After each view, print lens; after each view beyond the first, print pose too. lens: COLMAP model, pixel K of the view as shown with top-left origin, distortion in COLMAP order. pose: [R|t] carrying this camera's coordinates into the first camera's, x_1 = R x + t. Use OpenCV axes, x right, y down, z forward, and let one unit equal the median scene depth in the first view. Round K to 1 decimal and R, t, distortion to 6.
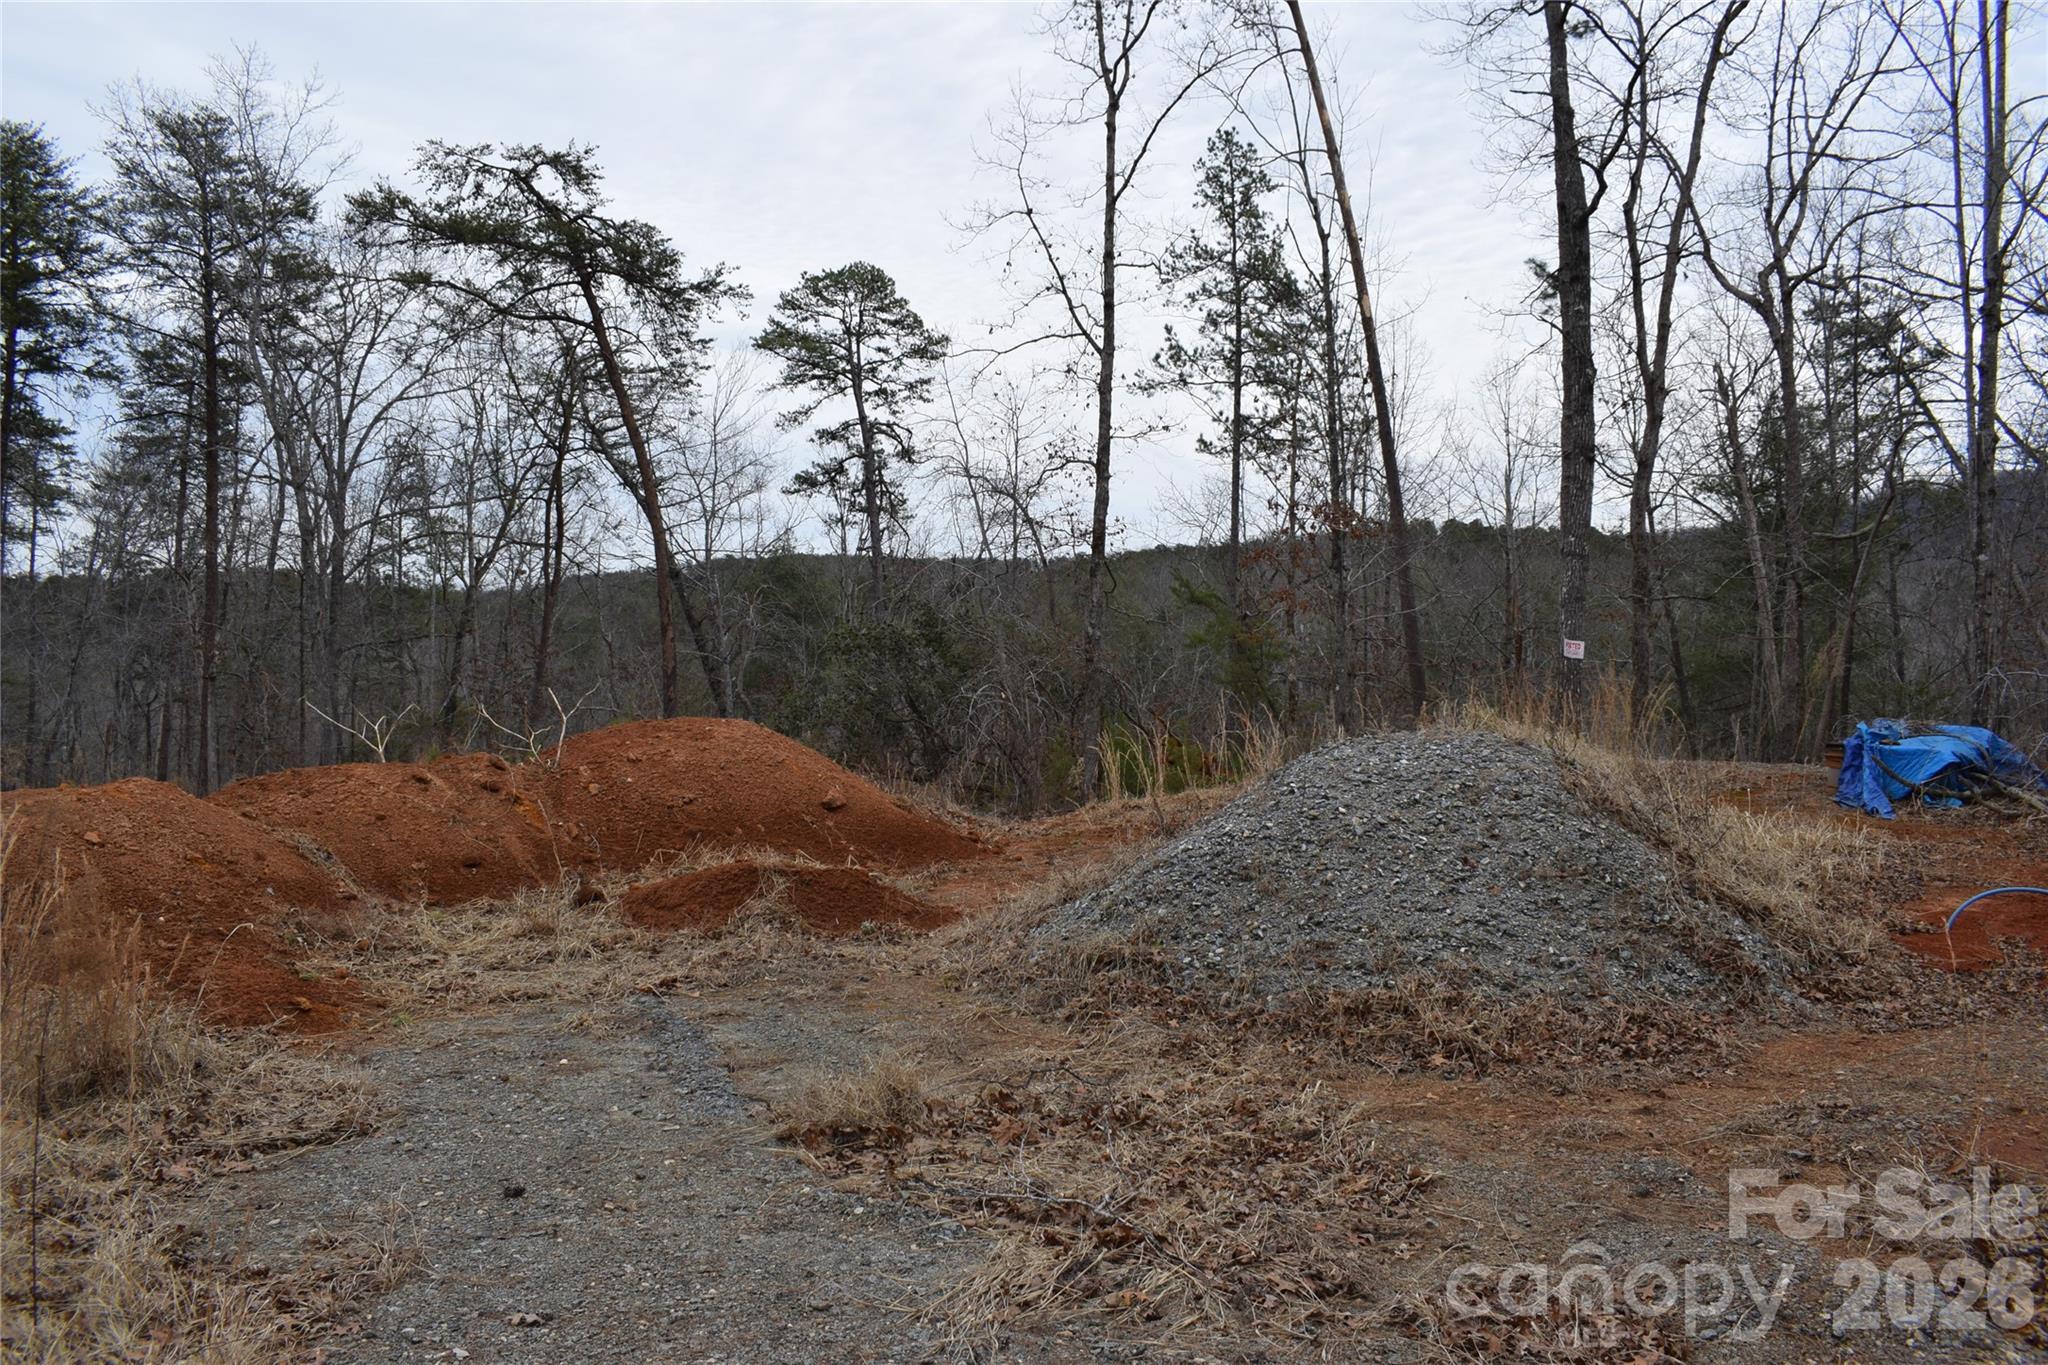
lens RADIAL K [[1562.8, 0, 1012.2], [0, 1562.8, 689.2], [0, 0, 1]] dist [-0.092083, 0.012743]
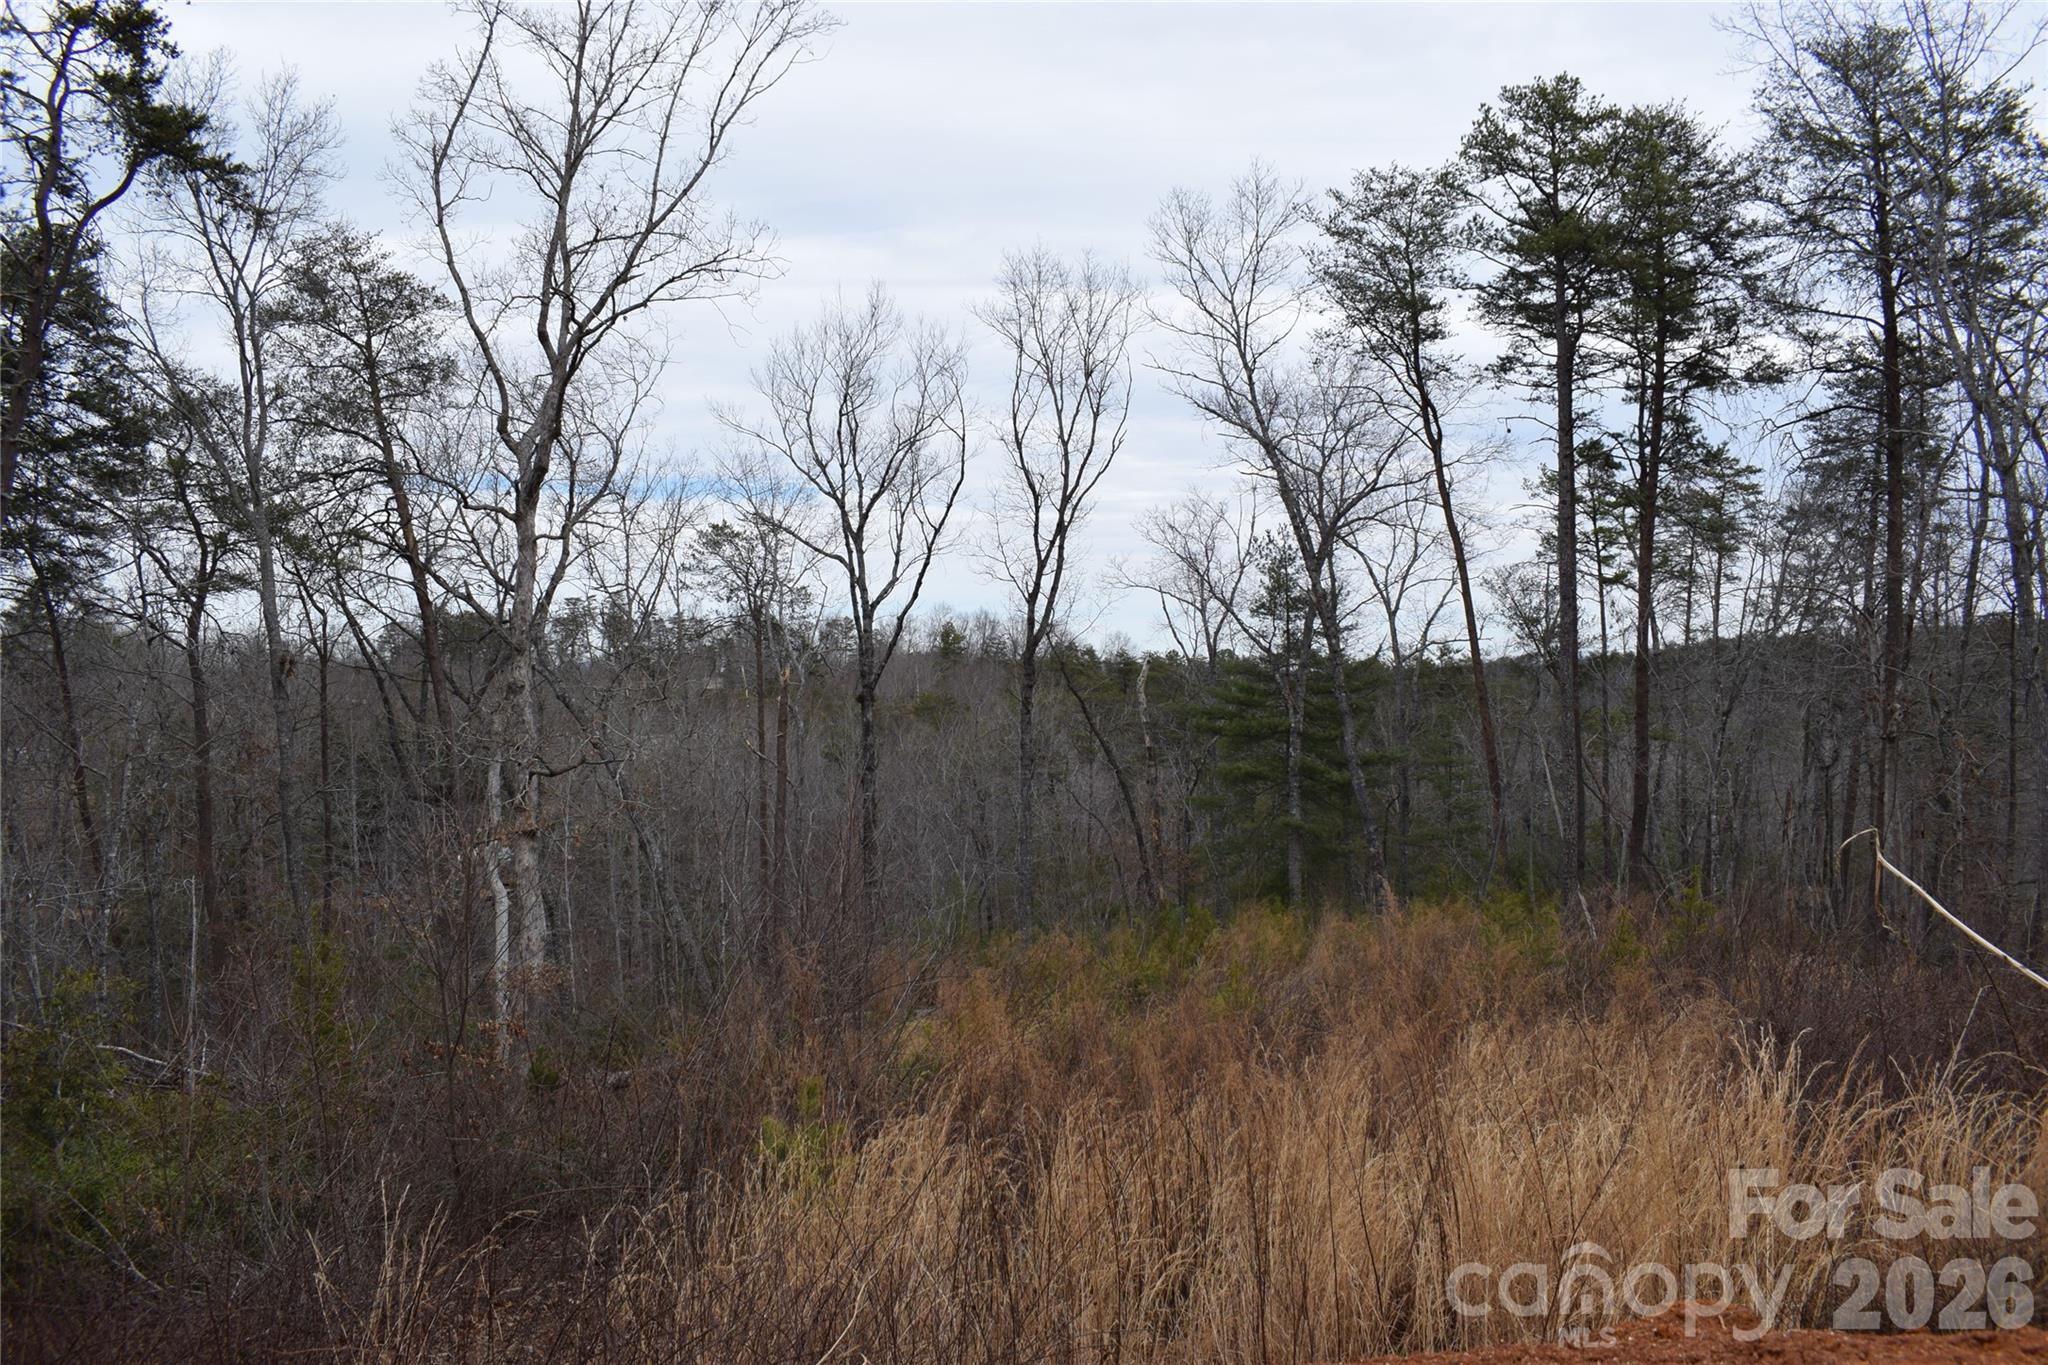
lens RADIAL K [[1562.8, 0, 1023.5], [0, 1562.8, 679.4], [0, 0, 1]] dist [-0.092083, 0.012743]
pose [[0.517882, -0.008403, -0.855411, -0.087933], [-0.031690, 0.999077, -0.029001, -0.001653], [0.854865, 0.042127, 0.517138, 0.208643]]
